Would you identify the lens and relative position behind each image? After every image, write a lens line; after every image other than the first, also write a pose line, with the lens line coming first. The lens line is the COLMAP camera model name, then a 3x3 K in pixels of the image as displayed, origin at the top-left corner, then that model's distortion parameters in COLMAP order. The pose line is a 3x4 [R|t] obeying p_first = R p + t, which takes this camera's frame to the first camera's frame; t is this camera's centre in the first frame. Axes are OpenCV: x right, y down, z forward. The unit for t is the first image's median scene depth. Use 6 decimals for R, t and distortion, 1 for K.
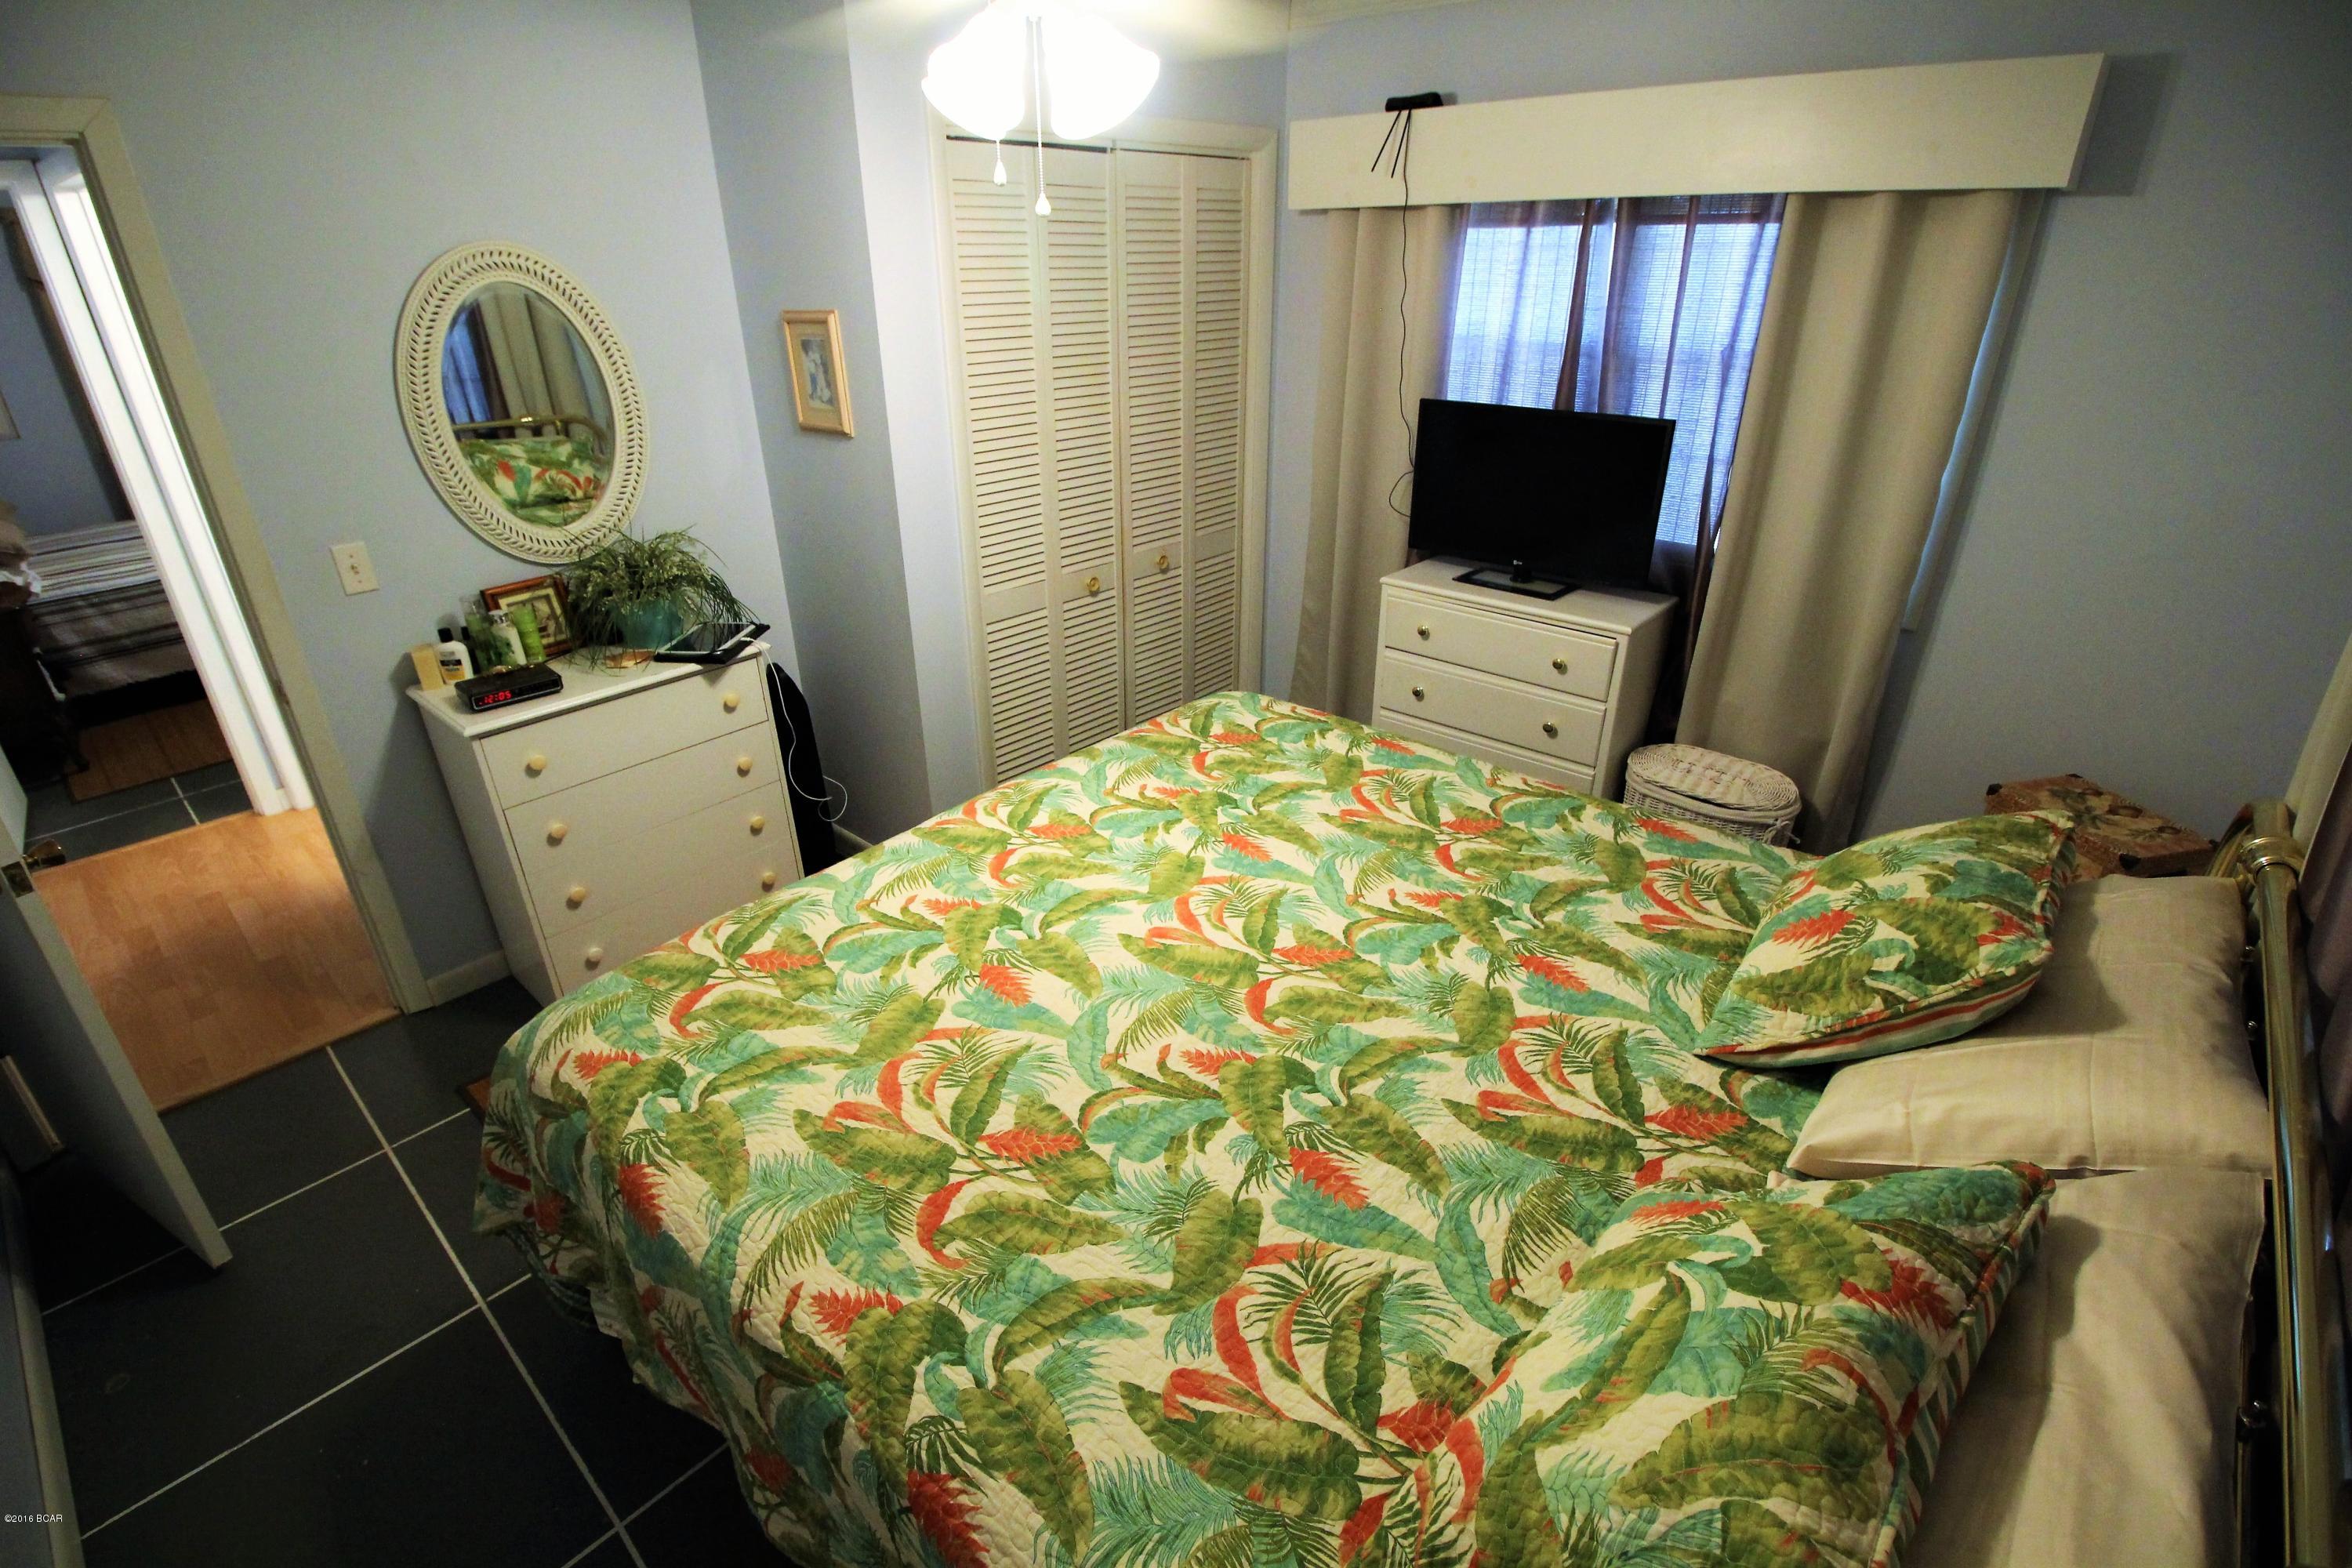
lens RADIAL K [[1095.3, 0, 1168.8], [0, 1095.3, 791.0], [0, 0, 1]] dist [-0.006754, -0.003383]
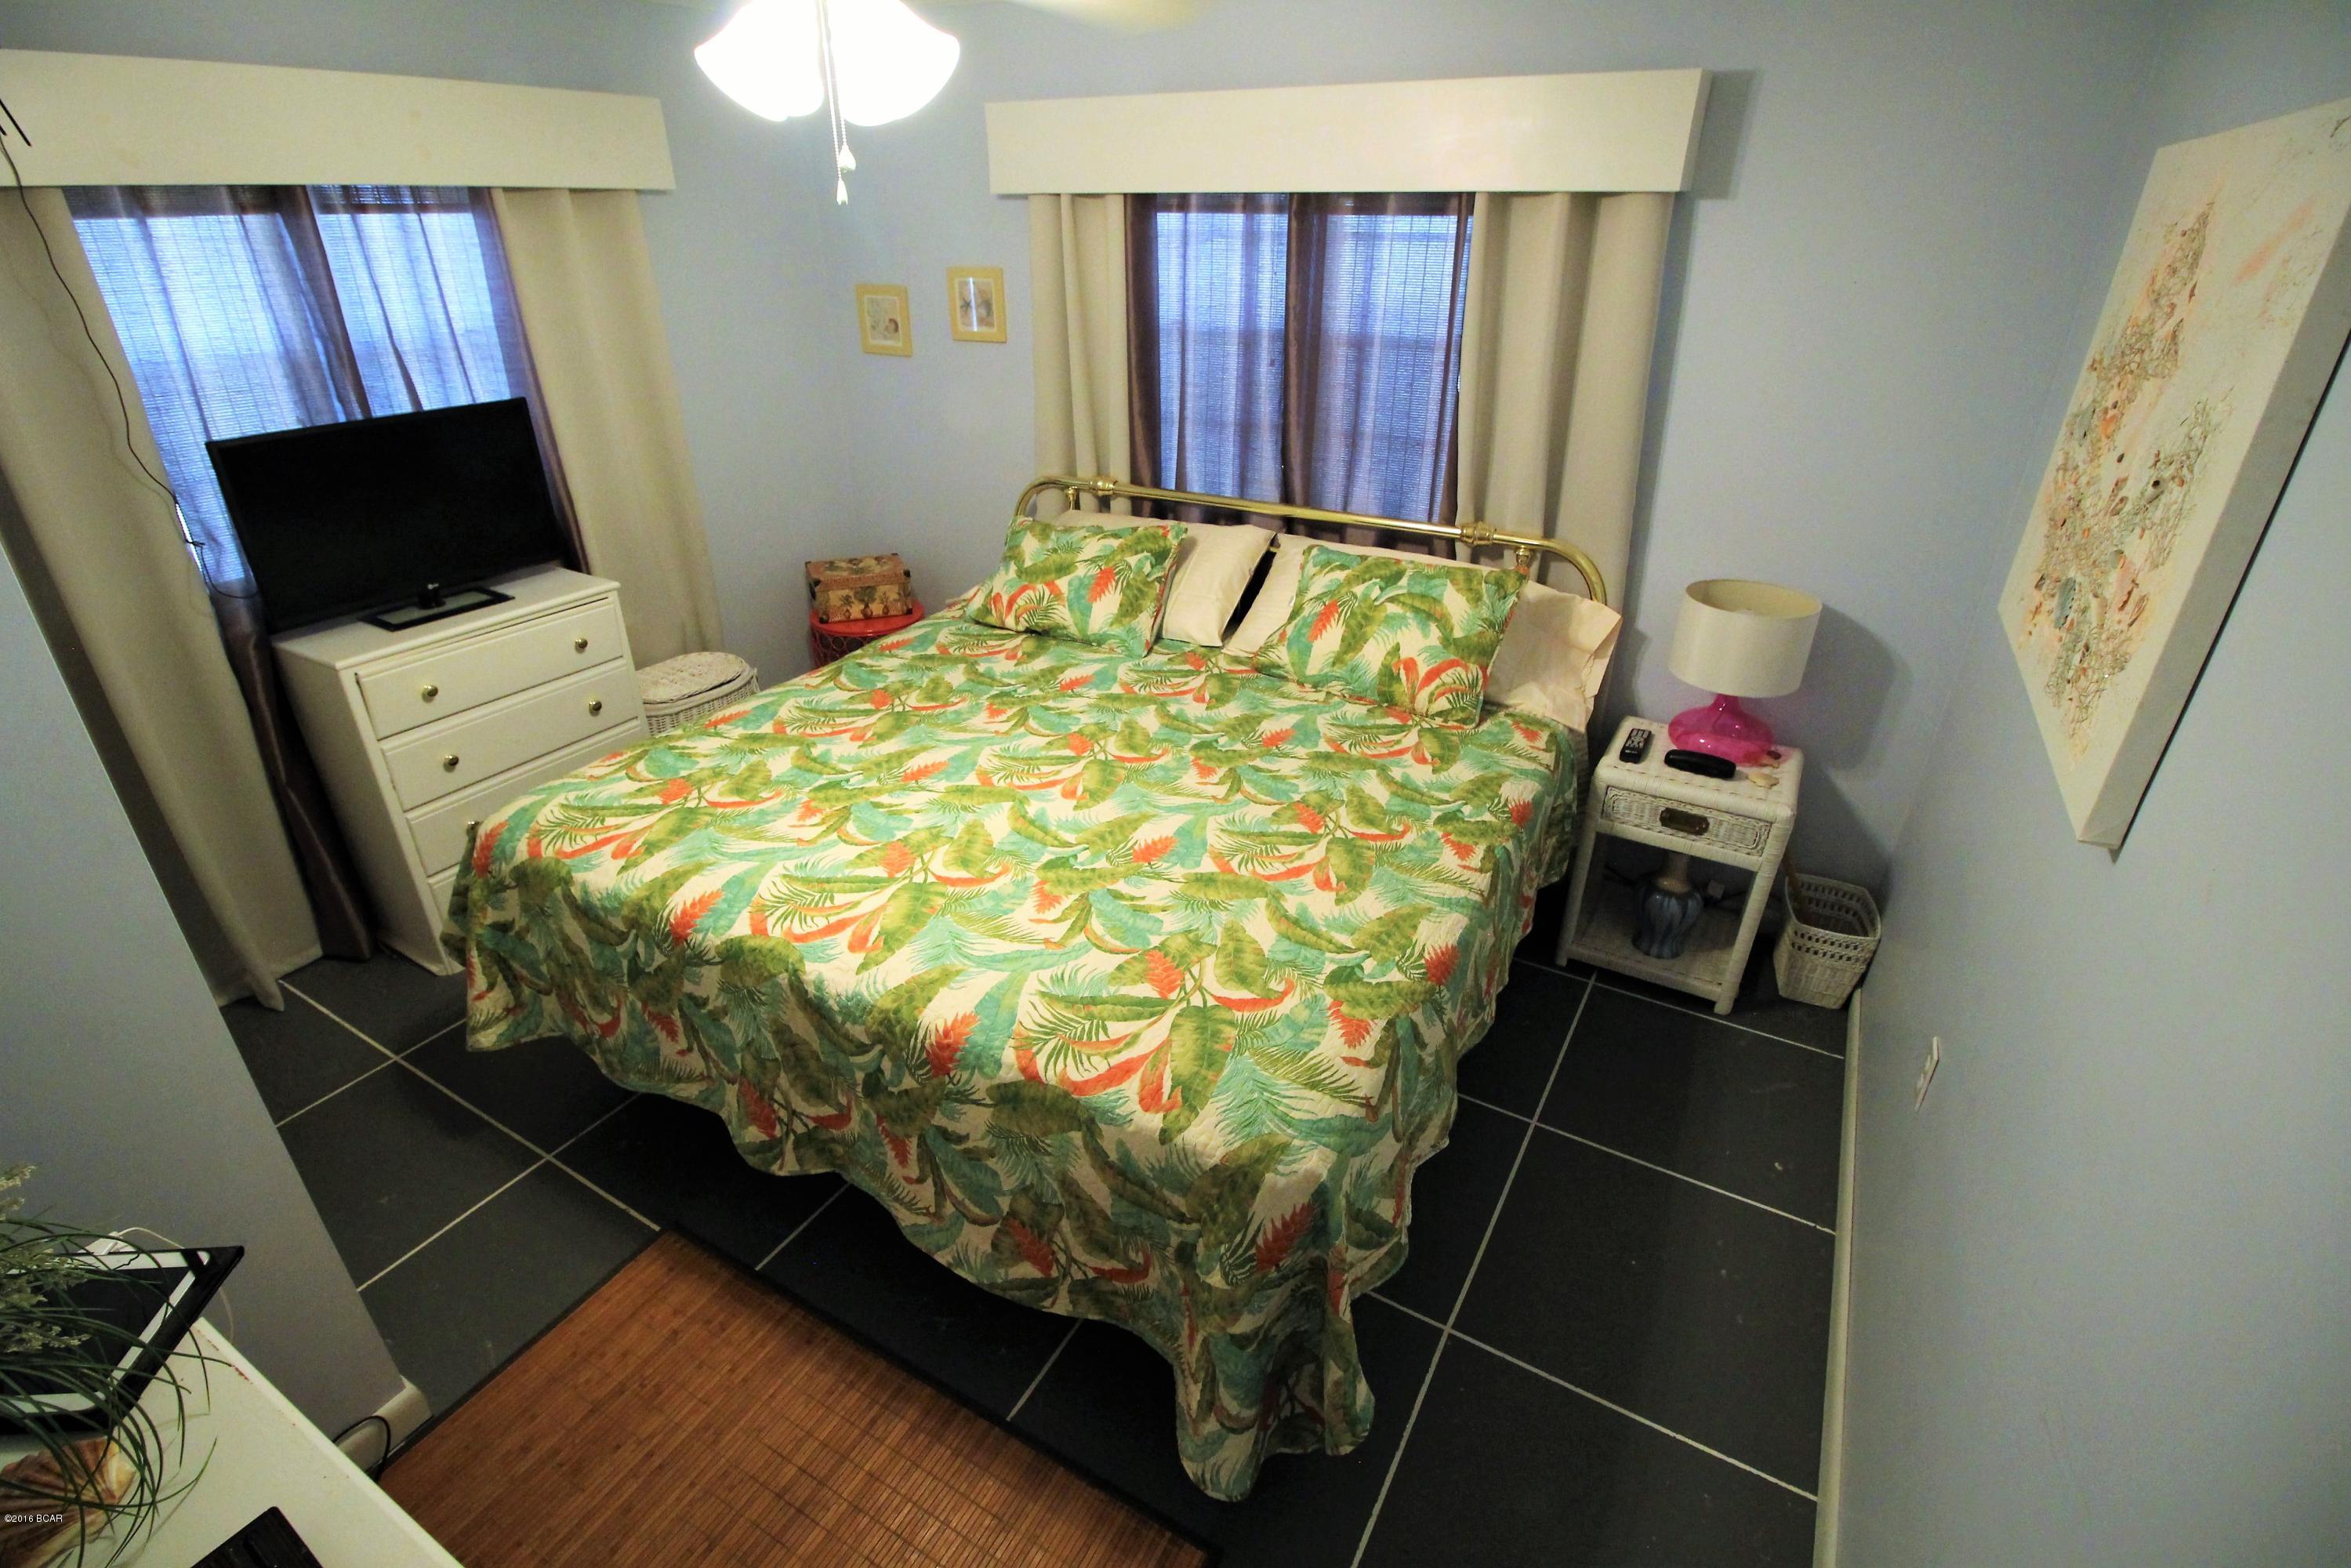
lens RADIAL K [[1094.9, 0, 1167.3], [0, 1094.9, 773.8], [0, 0, 1]] dist [-0.006754, -0.003383]
pose [[-0.214935, -0.434899, 0.874451, -1.133158], [0.431827, 0.760776, 0.484505, -0.450648], [-0.875973, 0.481749, 0.024283, 0.888269]]
